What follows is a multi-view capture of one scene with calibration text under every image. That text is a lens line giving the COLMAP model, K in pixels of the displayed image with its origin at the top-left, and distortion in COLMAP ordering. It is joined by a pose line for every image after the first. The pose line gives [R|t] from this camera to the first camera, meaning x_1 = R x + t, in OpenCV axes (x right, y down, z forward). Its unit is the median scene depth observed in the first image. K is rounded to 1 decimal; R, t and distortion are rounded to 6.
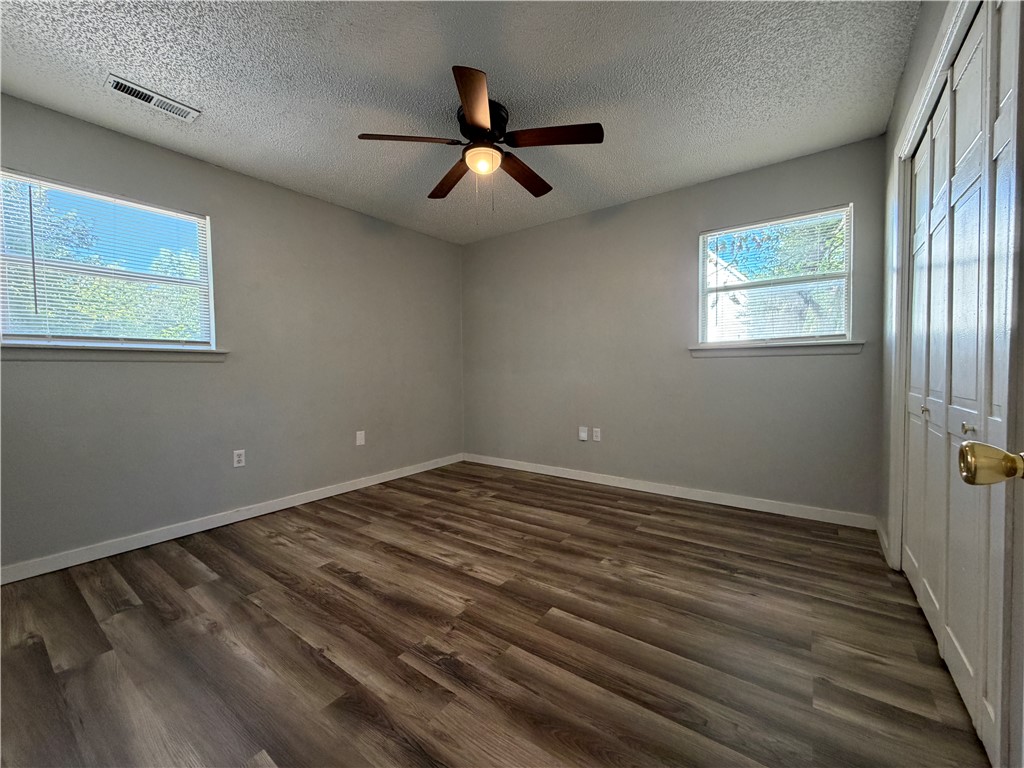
lens RADIAL K [[408.8, 0, 510.6], [0, 408.8, 382.3], [0, 0, 1]] dist [0.003650, 0.000210]
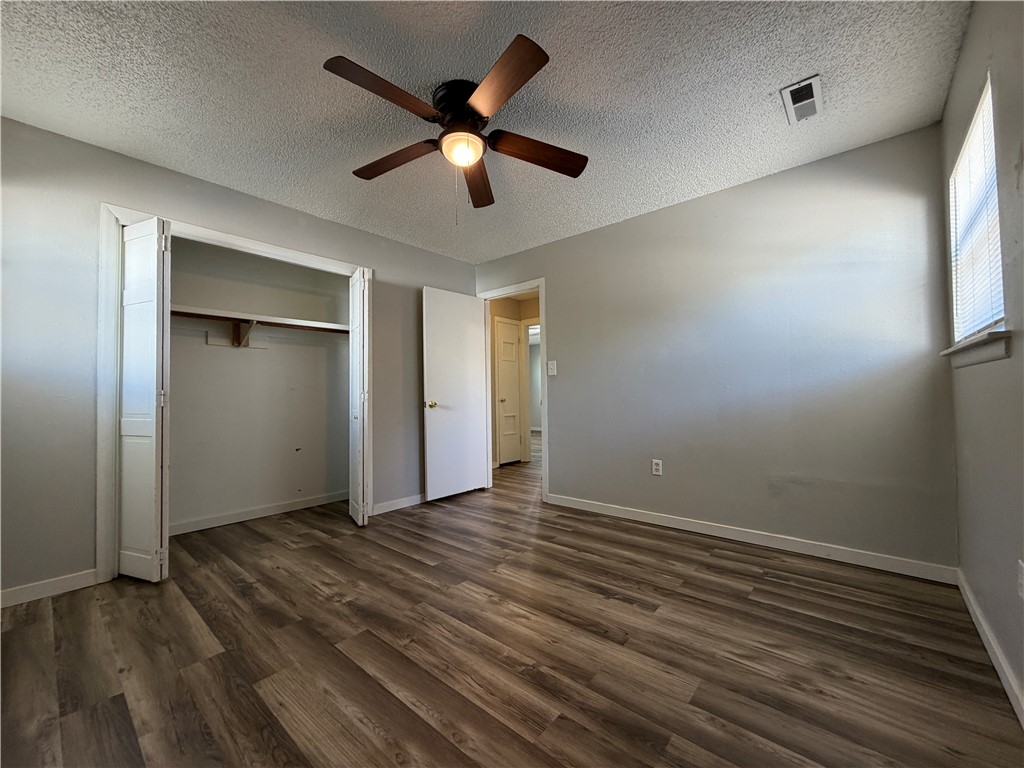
lens RADIAL K [[408.8, 0, 510.6], [0, 408.8, 382.3], [0, 0, 1]] dist [0.003650, 0.000210]
pose [[-0.996780, 0.028146, 0.075077, -0.223003], [0.028365, 0.999596, 0.001856, -0.046742], [-0.074994, 0.003979, -0.997176, 1.889520]]
